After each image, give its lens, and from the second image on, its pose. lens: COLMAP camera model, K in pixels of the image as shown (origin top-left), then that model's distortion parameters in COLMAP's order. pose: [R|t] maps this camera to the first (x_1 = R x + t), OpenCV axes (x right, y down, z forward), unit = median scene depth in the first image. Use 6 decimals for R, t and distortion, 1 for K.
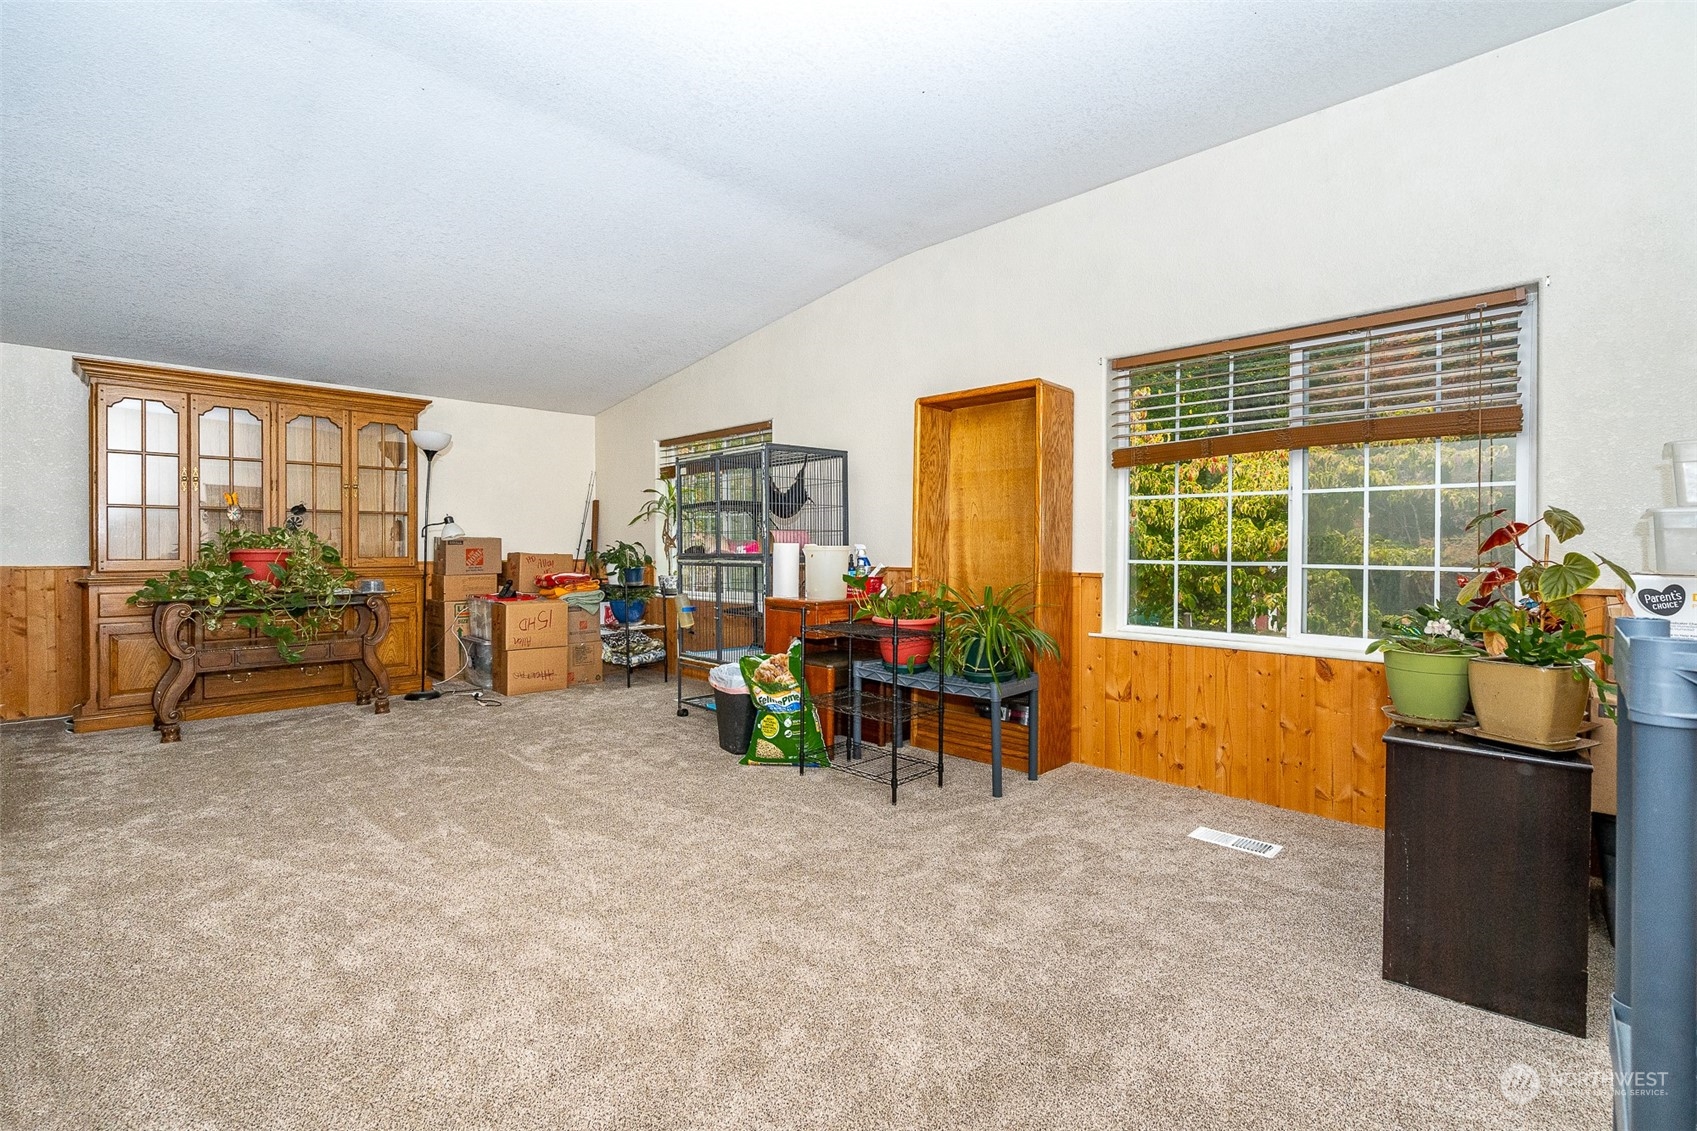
lens RADIAL K [[782.1, 0, 851.8], [0, 782.1, 549.3], [0, 0, 1]] dist [0.001119, -0.000200]
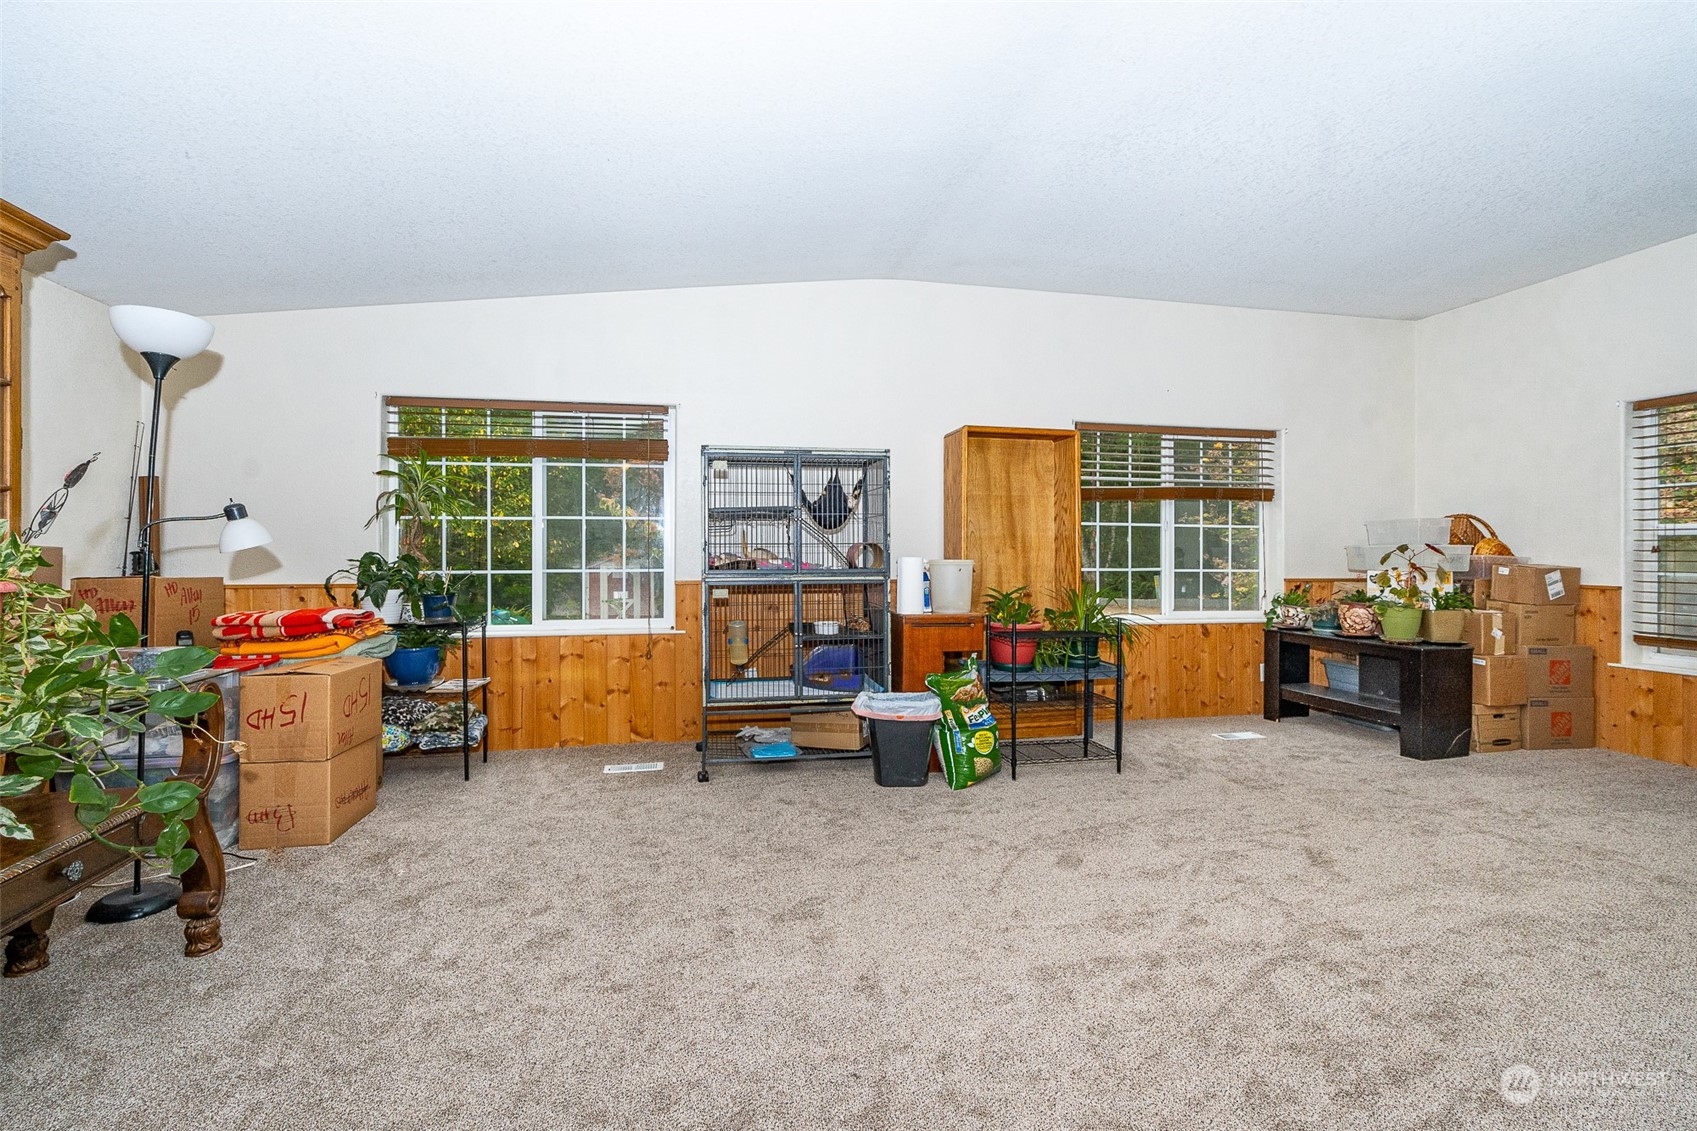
lens RADIAL K [[782.1, 0, 851.8], [0, 782.1, 549.3], [0, 0, 1]] dist [0.001119, -0.000200]
pose [[0.527248, -0.000445, 0.849711, -1.037509], [-0.001338, 0.999998, 0.001354, -0.021920], [-0.849710, -0.001851, 0.527247, 0.608979]]
